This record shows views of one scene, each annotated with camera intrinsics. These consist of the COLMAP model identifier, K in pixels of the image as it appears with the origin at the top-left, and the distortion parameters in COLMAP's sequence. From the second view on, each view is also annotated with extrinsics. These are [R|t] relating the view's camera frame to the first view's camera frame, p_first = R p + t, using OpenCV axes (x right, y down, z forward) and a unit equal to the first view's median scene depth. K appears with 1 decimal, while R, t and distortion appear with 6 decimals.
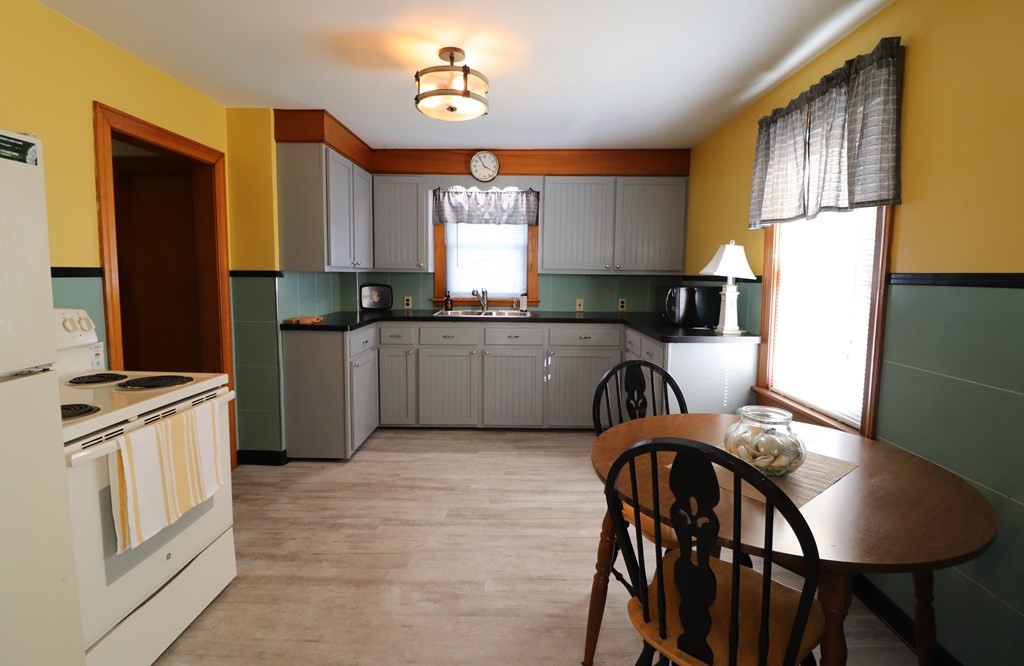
lens RADIAL K [[492.5, 0, 522.2], [0, 492.5, 319.1], [0, 0, 1]] dist [0.000751, -0.017183]
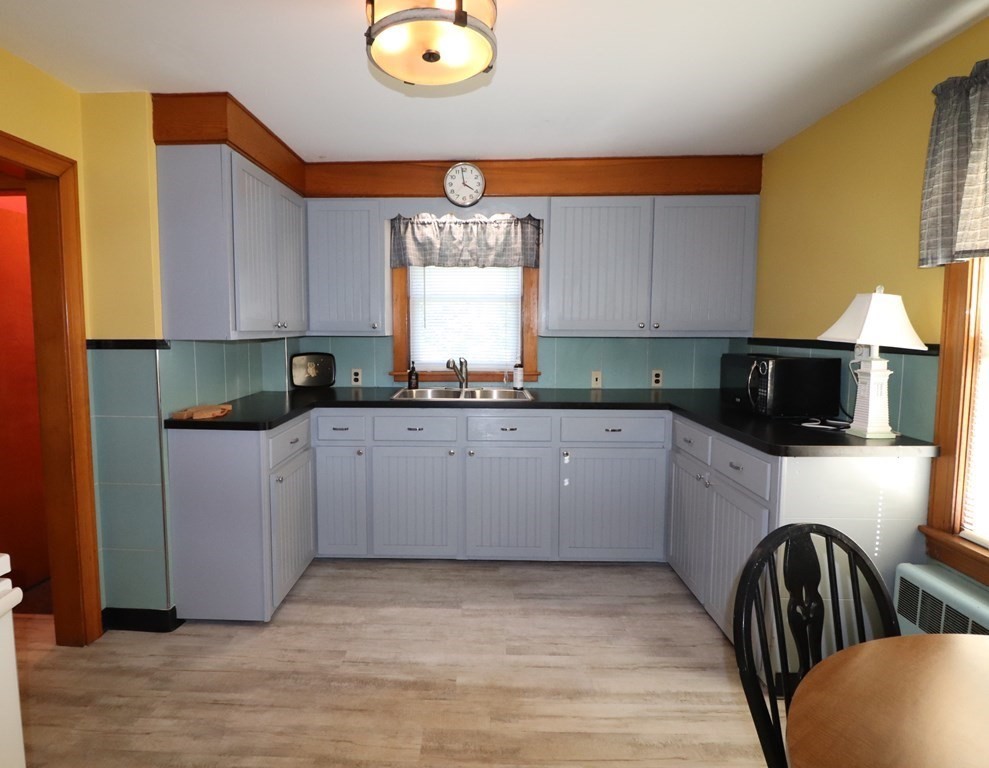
lens RADIAL K [[553.5, 0, 467.5], [0, 553.5, 374.9], [0, 0, 1]] dist [-0.000824, -0.014976]
pose [[0.999456, -0.005680, -0.032496, -0.055574], [0.005505, 0.999970, -0.005464, -0.040654], [0.032526, 0.005282, 0.999457, 0.250412]]
